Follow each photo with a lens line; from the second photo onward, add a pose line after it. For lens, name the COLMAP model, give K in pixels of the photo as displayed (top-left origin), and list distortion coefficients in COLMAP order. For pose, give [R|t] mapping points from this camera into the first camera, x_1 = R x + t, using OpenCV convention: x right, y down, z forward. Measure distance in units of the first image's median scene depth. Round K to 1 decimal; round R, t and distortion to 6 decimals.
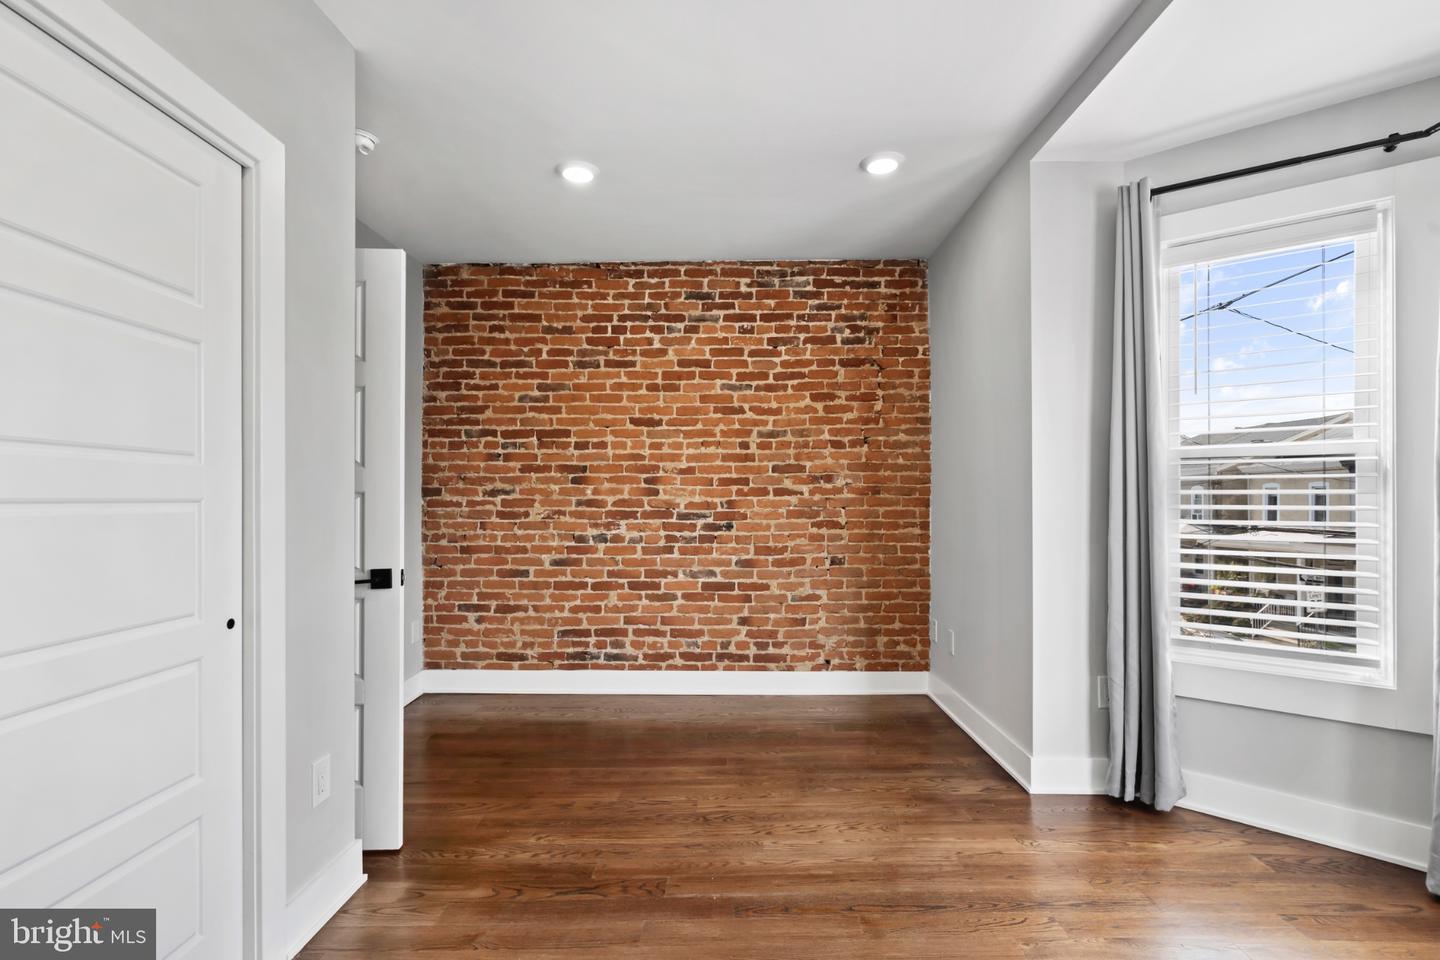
lens RADIAL K [[661.4, 0, 714.7], [0, 661.4, 486.7], [0, 0, 1]] dist [-0.004660, 0.002692]
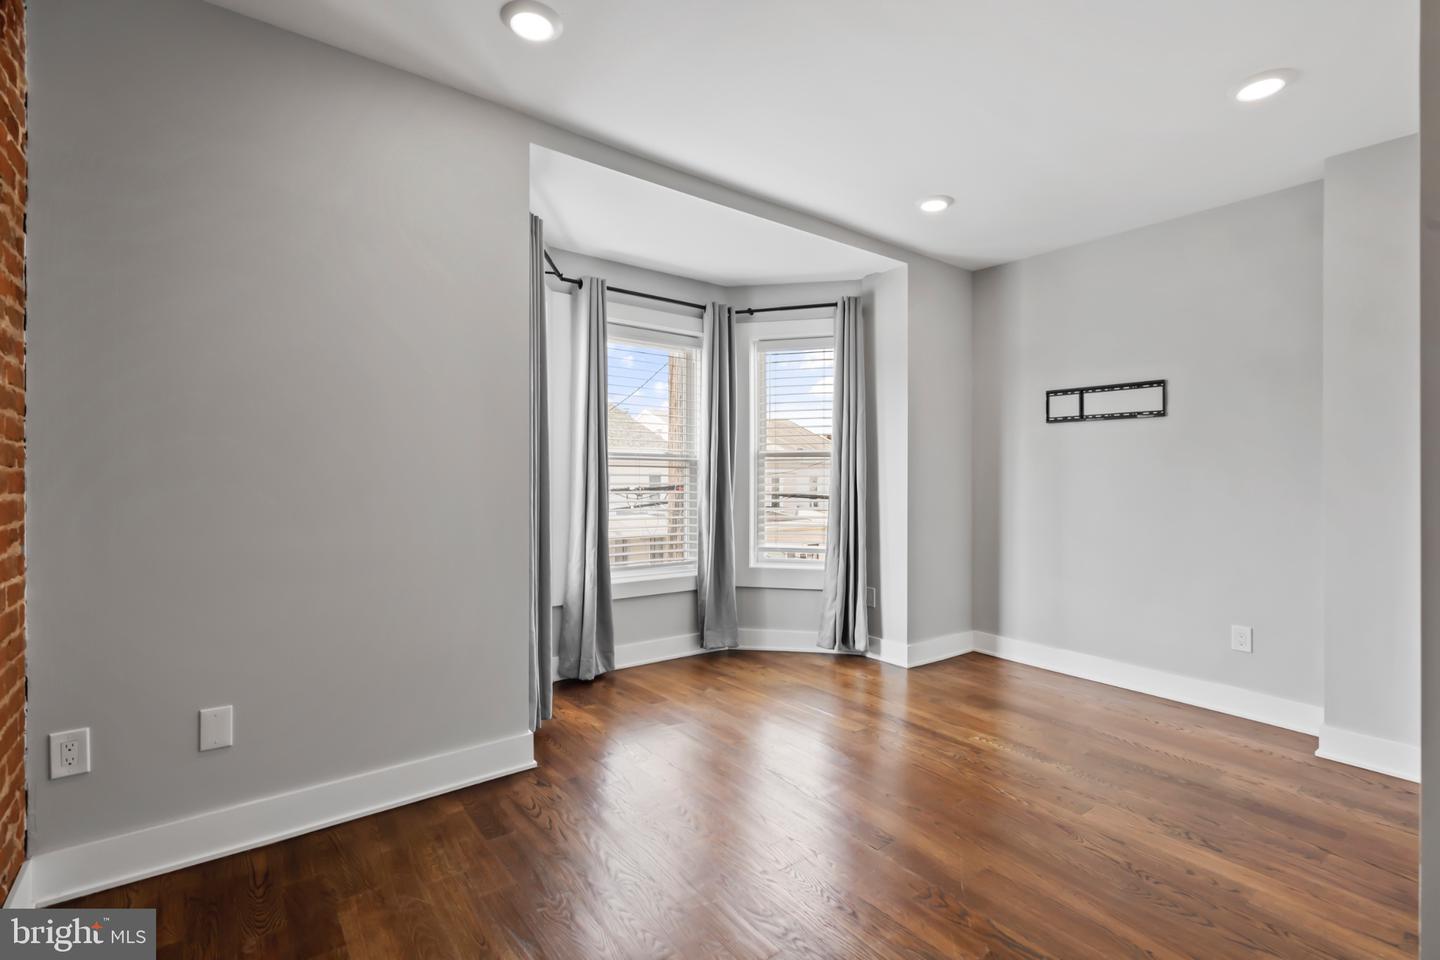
lens RADIAL K [[661.4, 0, 716.7], [0, 661.4, 475.2], [0, 0, 1]] dist [-0.004660, 0.002692]
pose [[-0.597908, -0.003881, 0.801556, -0.601258], [-0.004629, 0.999988, 0.001389, 0.015794], [-0.801552, -0.002880, -0.597919, 1.664937]]
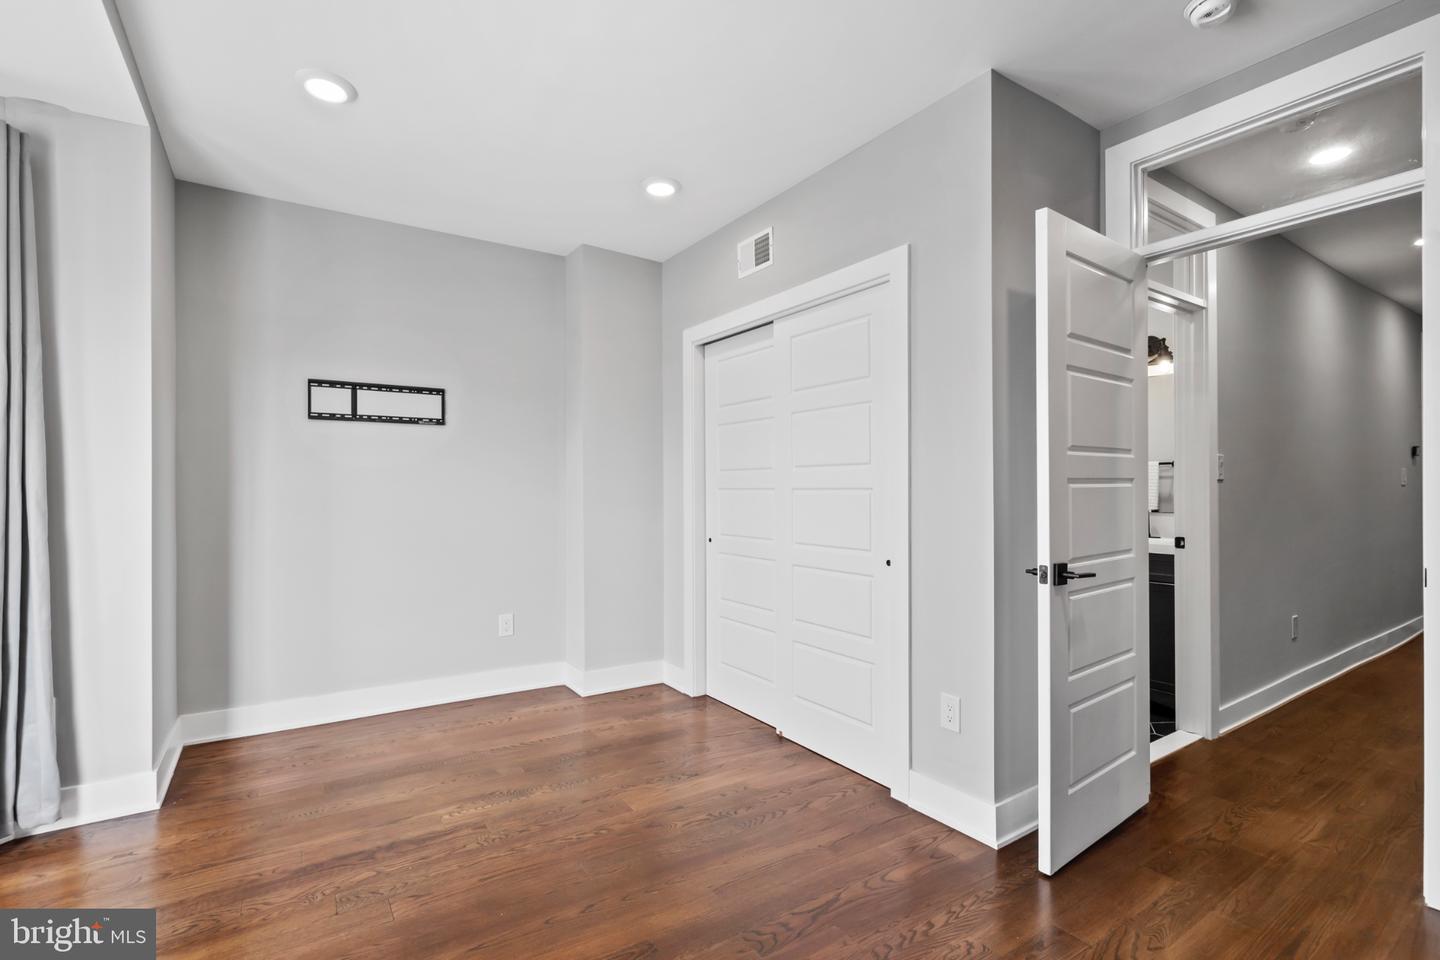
lens RADIAL K [[661.4, 0, 719.7], [0, 661.4, 482.1], [0, 0, 1]] dist [-0.004660, 0.002692]
pose [[-0.835457, -0.002428, -0.549550, 0.395583], [0.000170, 0.999989, -0.004676, 0.017607], [0.549556, -0.004000, -0.835447, 1.561998]]
